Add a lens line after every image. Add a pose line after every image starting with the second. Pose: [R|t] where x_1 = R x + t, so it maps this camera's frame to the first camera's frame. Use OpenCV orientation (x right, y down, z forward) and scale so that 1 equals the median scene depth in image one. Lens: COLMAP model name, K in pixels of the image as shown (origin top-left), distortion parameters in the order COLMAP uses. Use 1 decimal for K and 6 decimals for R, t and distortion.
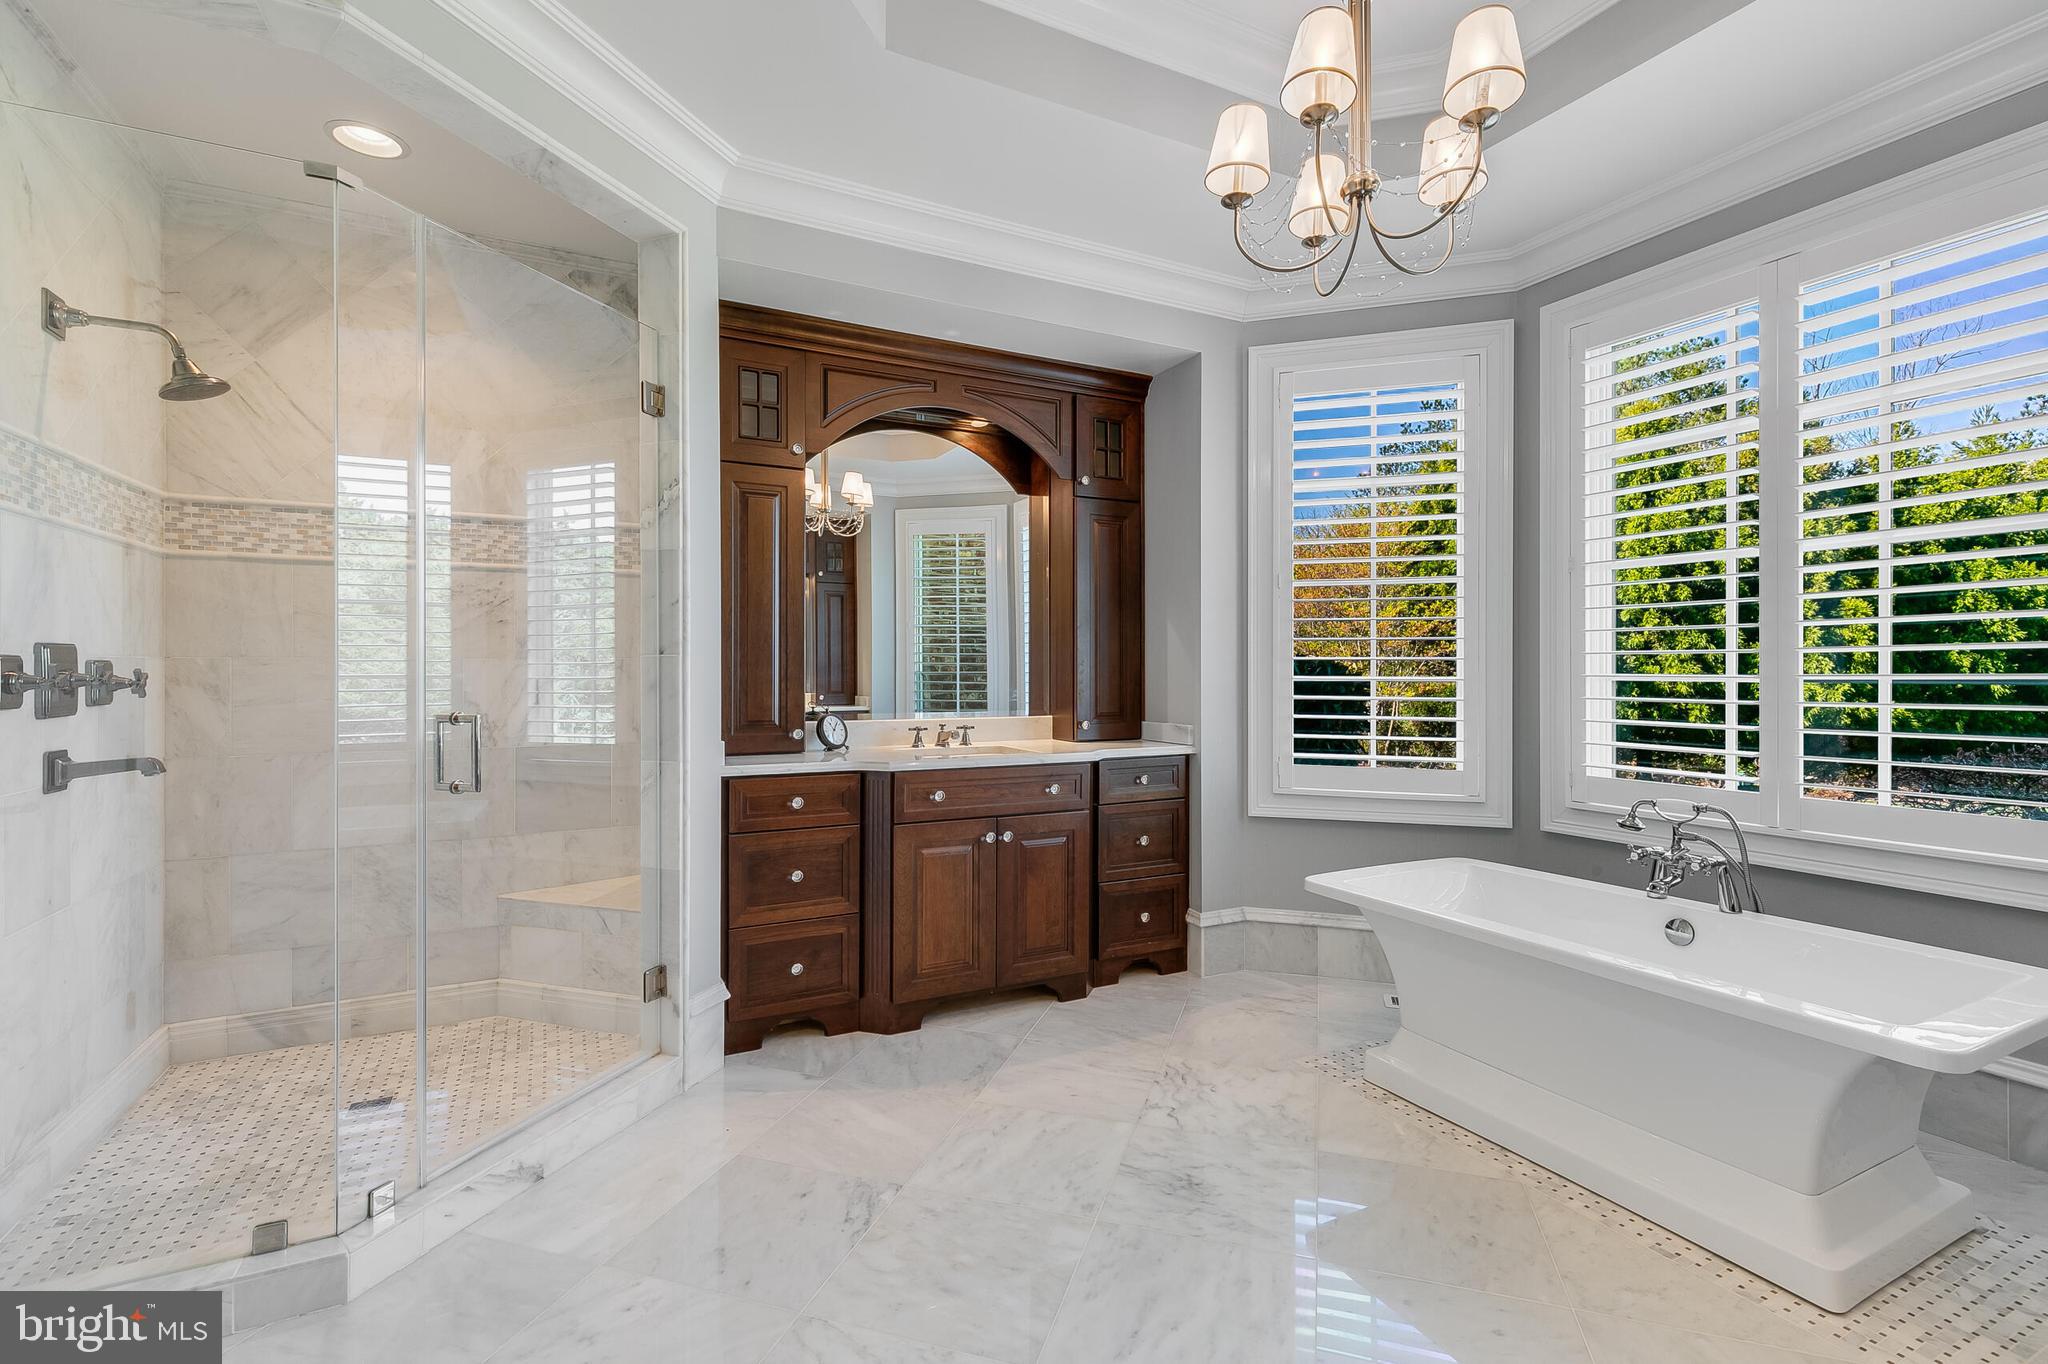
lens RADIAL K [[925.9, 0, 1021.8], [0, 925.9, 665.5], [0, 0, 1]] dist [-0.001681, -0.001020]
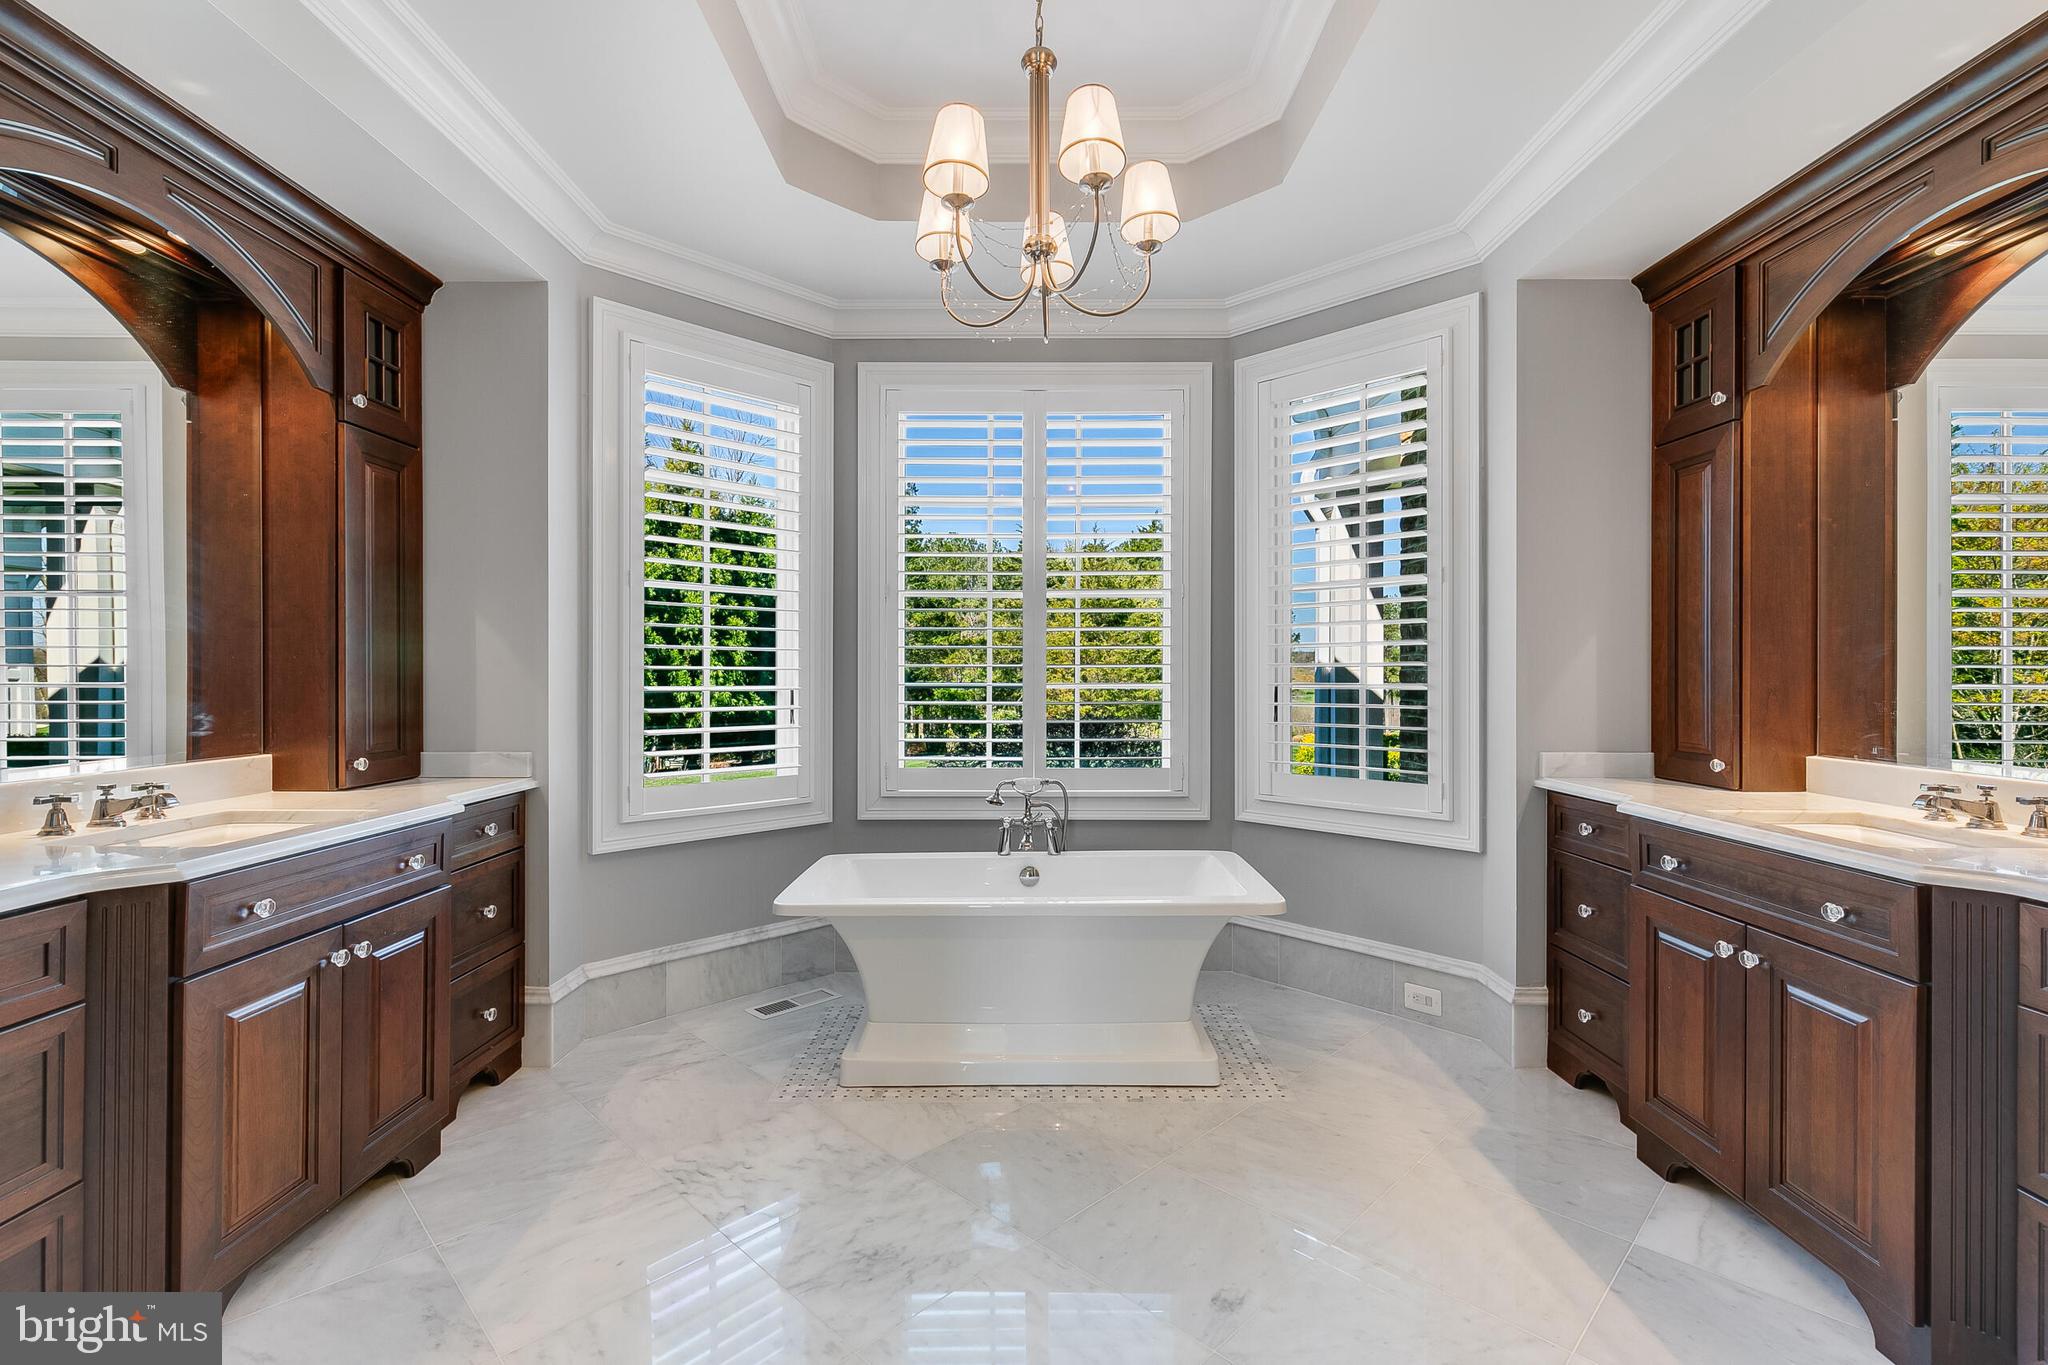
lens RADIAL K [[917.8, 0, 1021.9], [0, 917.8, 672.6], [0, 0, 1]] dist [0.001566, -0.000743]
pose [[0.453192, 0.000176, 0.891413, -0.383095], [-0.003206, 0.999994, 0.001432, -0.006475], [-0.891407, -0.003507, 0.453189, 0.328347]]
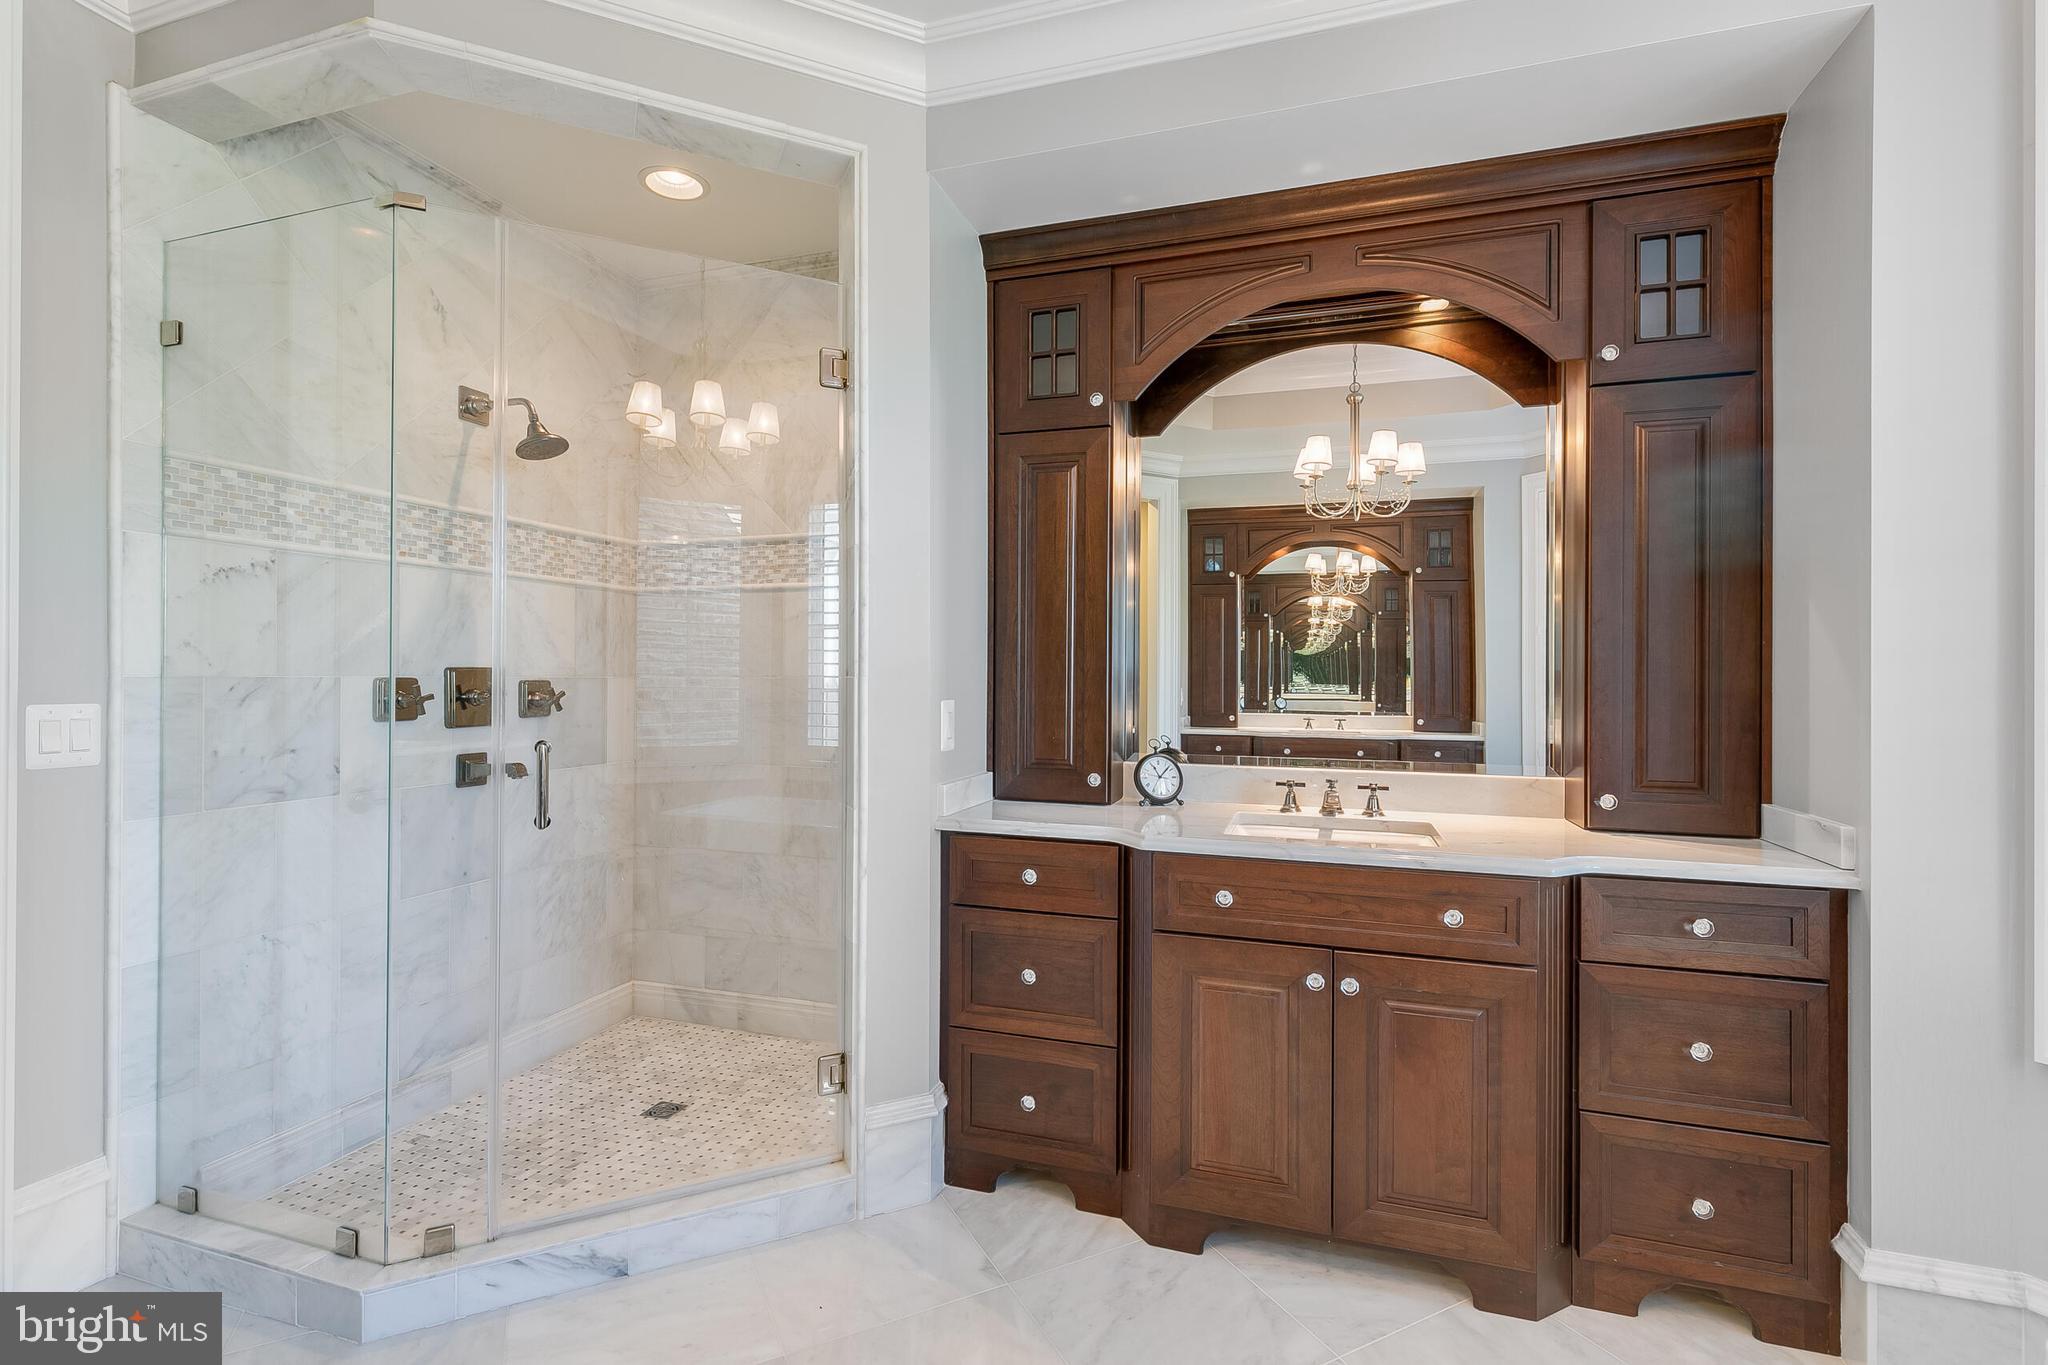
lens RADIAL K [[917.8, 0, 1021.9], [0, 917.8, 672.6], [0, 0, 1]] dist [0.001566, -0.000743]
pose [[0.704678, -0.000554, -0.709527, 0.258921], [-0.002633, 0.999991, -0.003395, -0.010636], [0.709522, 0.004261, 0.704670, 0.461719]]
